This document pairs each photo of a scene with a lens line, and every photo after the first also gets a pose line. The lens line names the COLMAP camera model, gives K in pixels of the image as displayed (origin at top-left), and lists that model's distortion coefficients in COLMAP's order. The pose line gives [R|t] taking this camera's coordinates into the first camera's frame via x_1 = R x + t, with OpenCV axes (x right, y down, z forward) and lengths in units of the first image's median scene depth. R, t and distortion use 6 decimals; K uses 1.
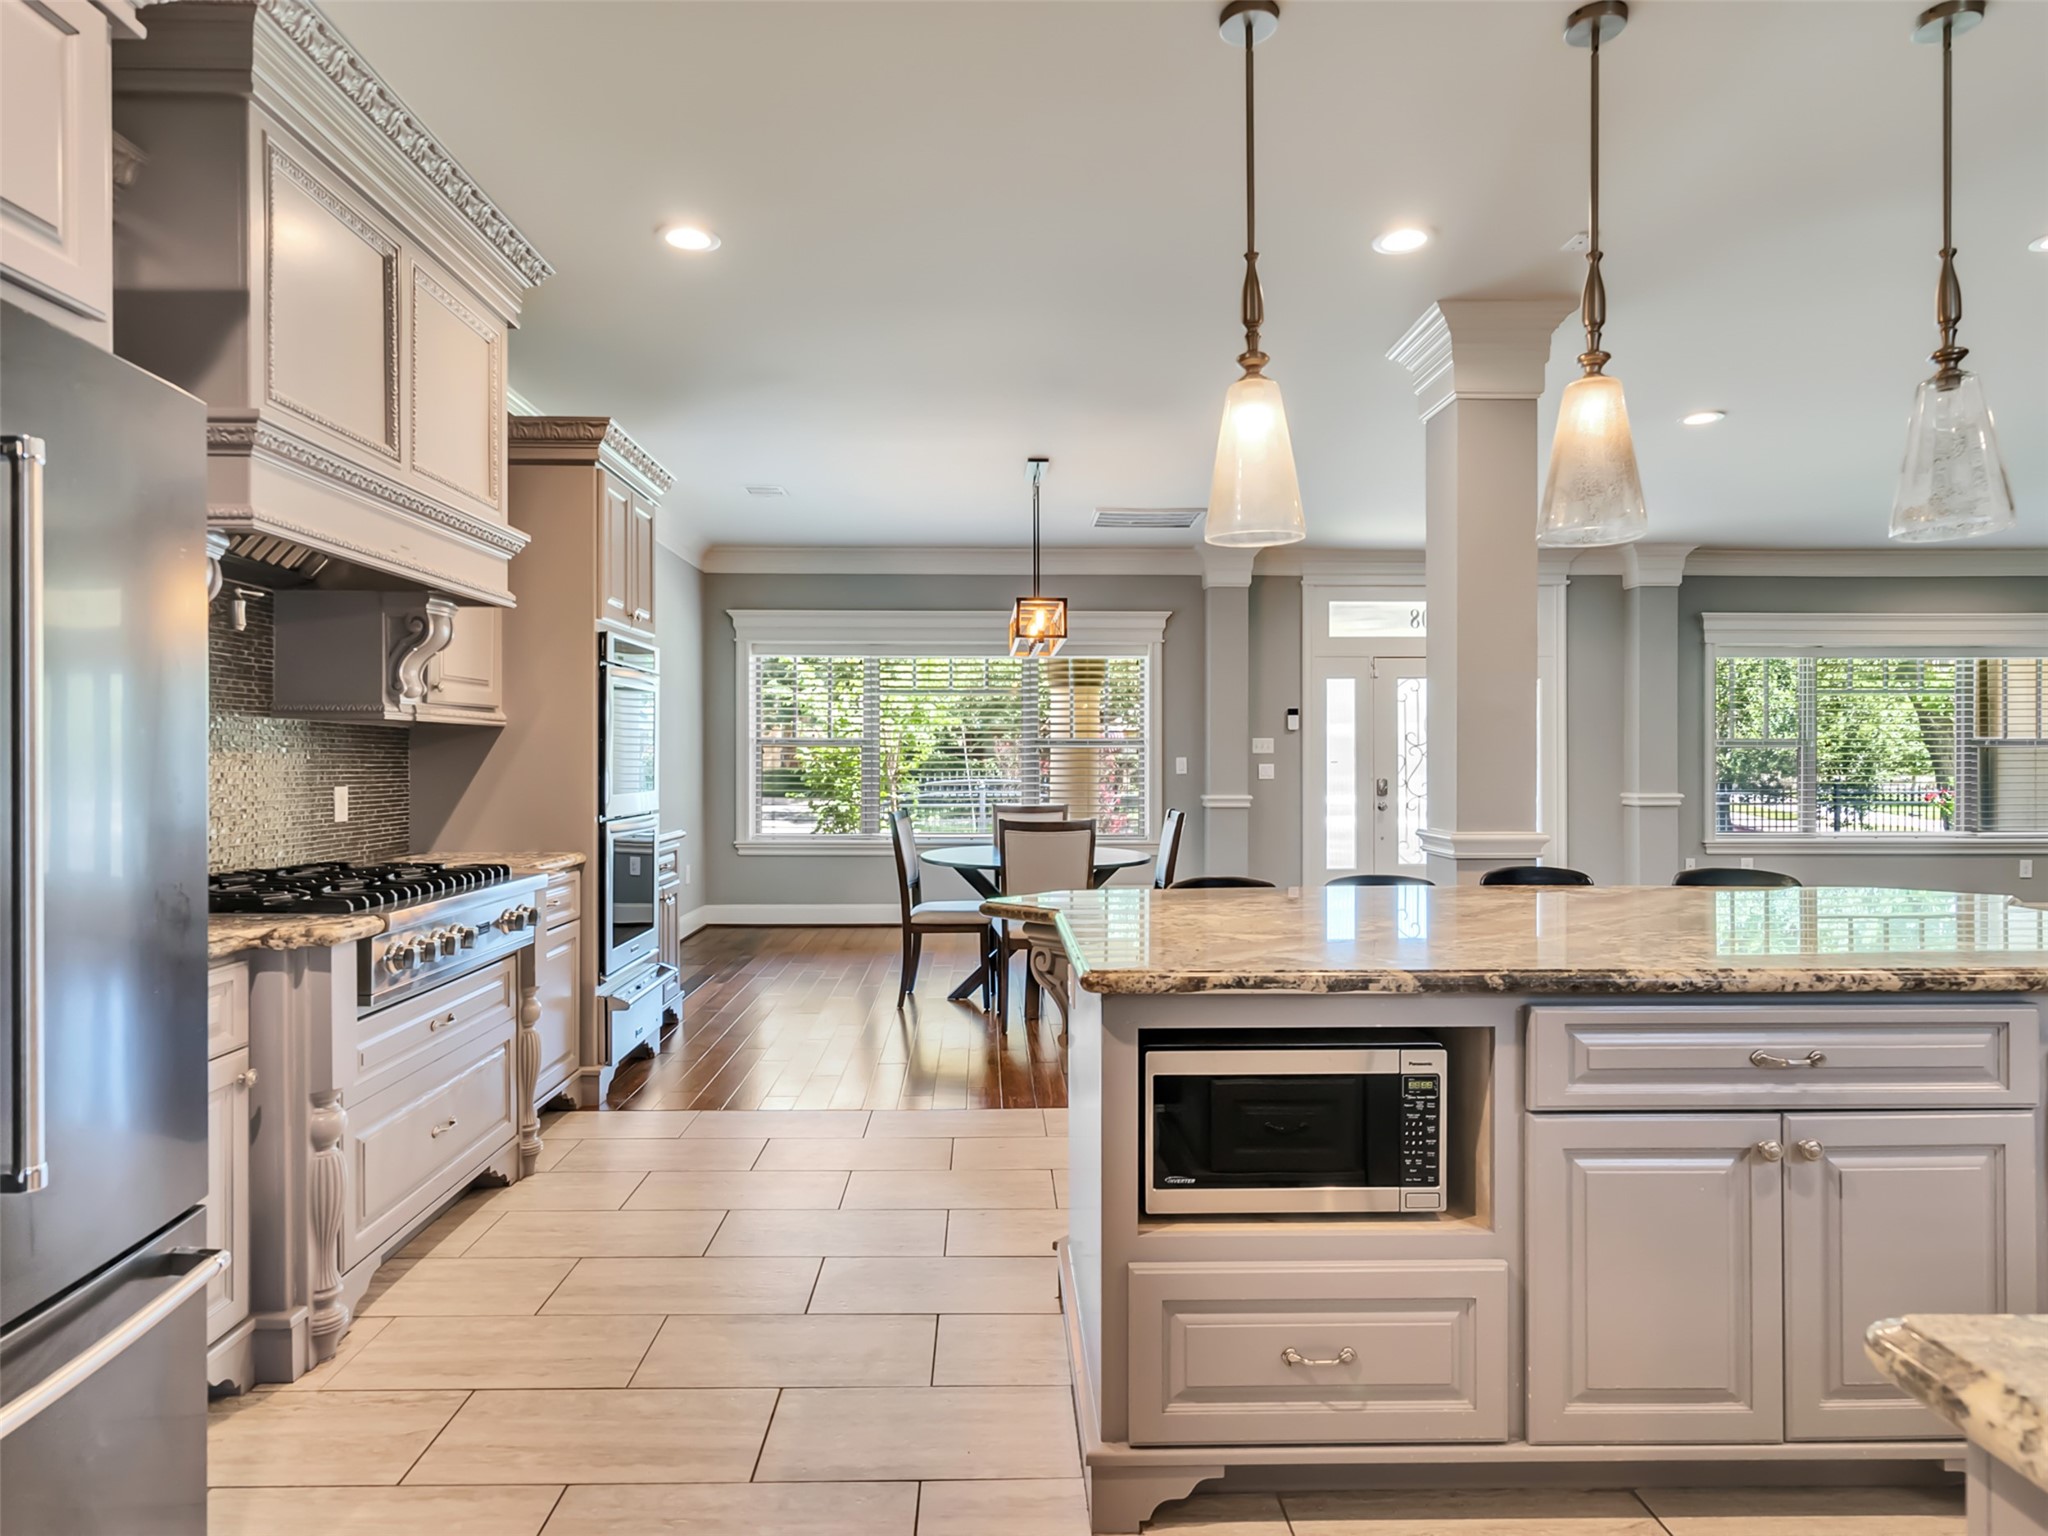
lens RADIAL K [[1169.6, 0, 1010.0], [0, 1169.6, 766.2], [0, 0, 1]] dist [-0.001400, 0.004272]
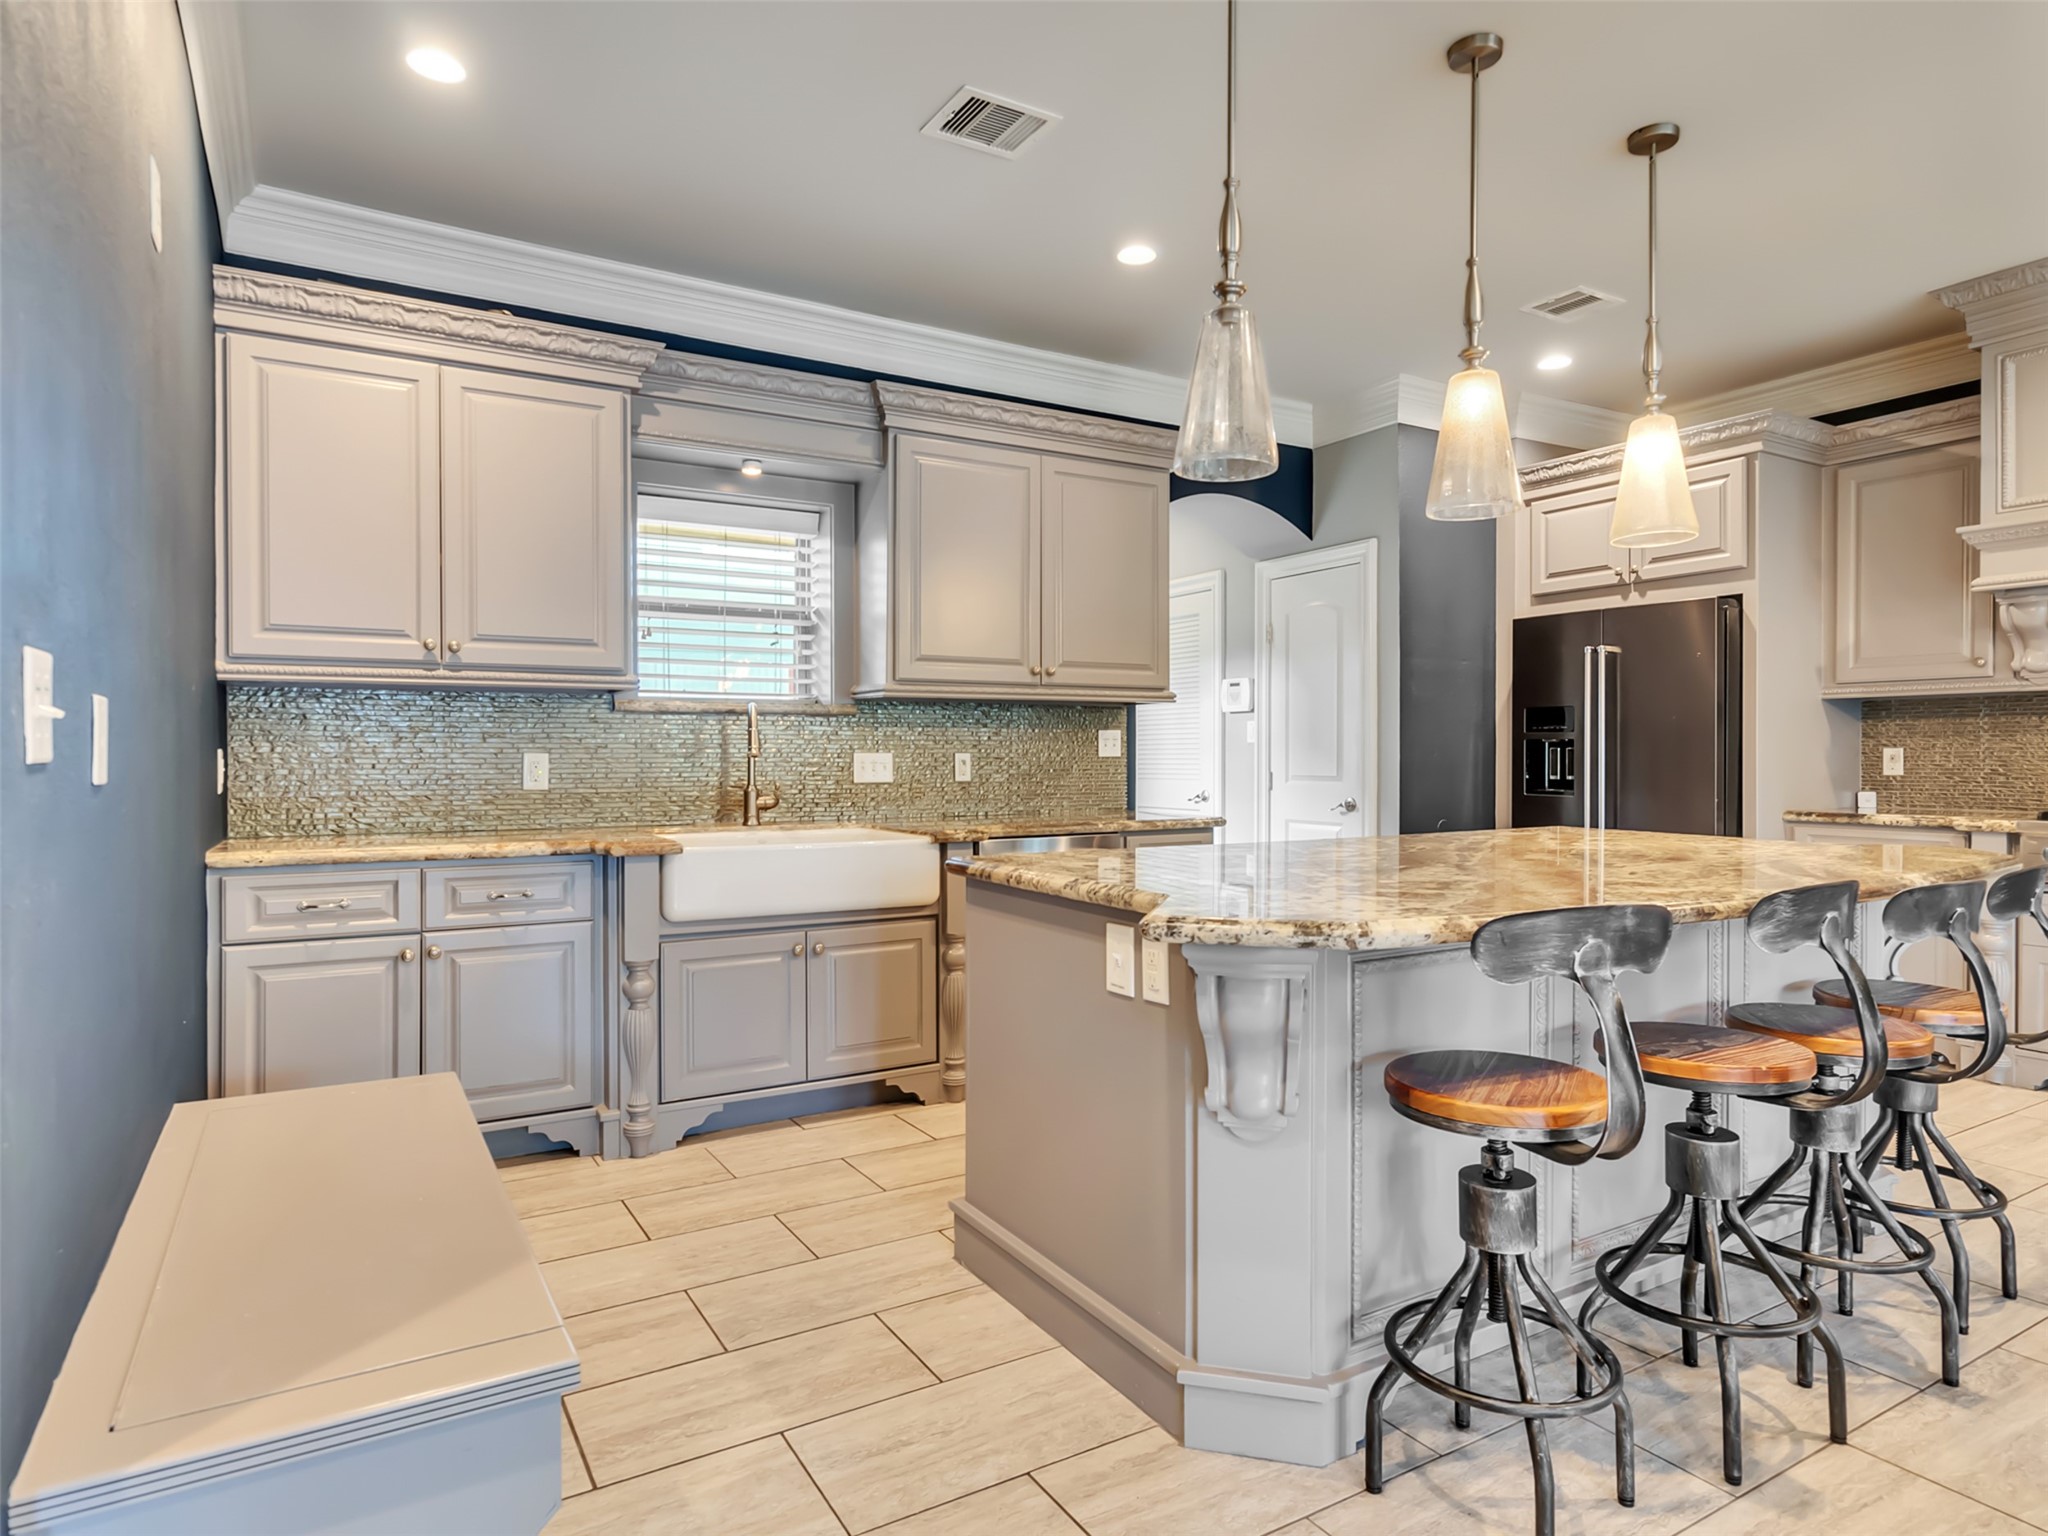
lens RADIAL K [[1168.4, 0, 1008.8], [0, 1168.4, 763.8], [0, 0, 1]] dist [0.002736, 0.003515]
pose [[-0.872421, 0.006909, -0.488707, 0.587890], [-0.000170, 0.999896, 0.014440, 0.012283], [0.488756, 0.012681, -0.872329, 0.721574]]
